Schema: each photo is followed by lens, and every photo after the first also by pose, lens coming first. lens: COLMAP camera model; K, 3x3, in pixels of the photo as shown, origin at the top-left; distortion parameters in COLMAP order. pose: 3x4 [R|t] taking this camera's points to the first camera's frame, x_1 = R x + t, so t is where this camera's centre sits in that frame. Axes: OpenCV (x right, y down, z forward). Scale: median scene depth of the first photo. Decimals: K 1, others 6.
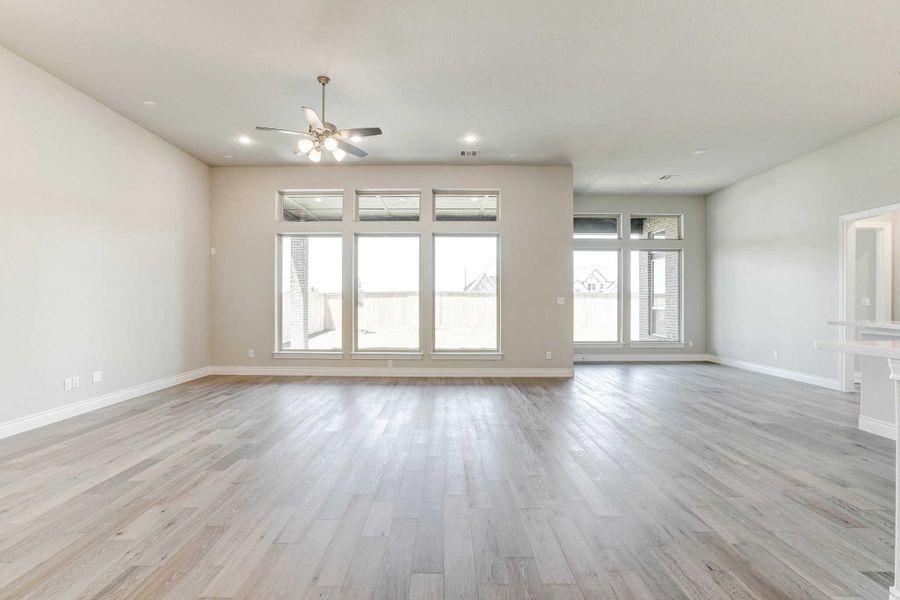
lens RADIAL K [[413.9, 0, 444.1], [0, 413.9, 304.3], [0, 0, 1]] dist [-0.040916, 0.015636]
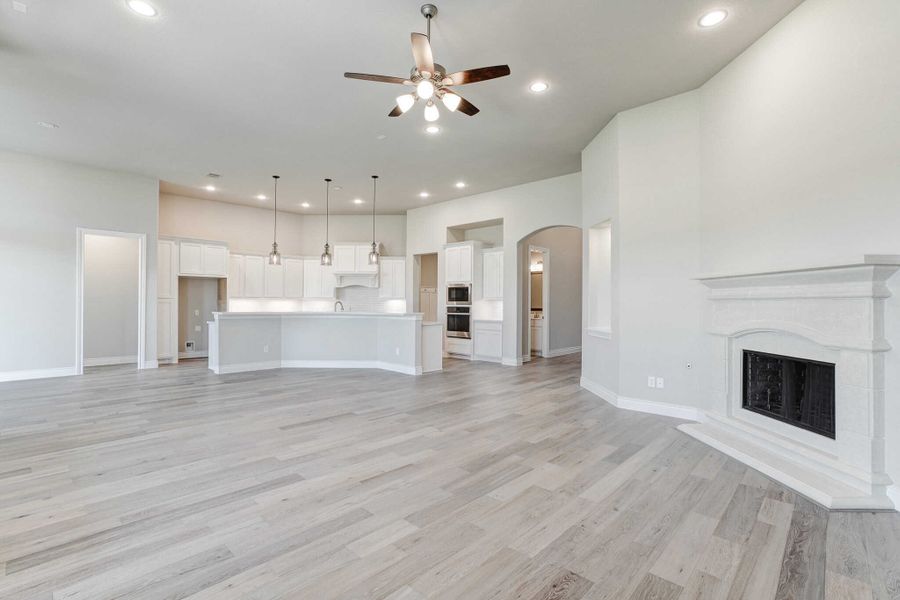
lens RADIAL K [[413.9, 0, 444.4], [0, 413.9, 305.0], [0, 0, 1]] dist [-0.040916, 0.015636]
pose [[-0.720347, -0.009630, 0.693547, -1.592905], [-0.001357, 0.999921, 0.012476, -0.018731], [-0.693613, 0.008046, -0.720303, 2.866279]]
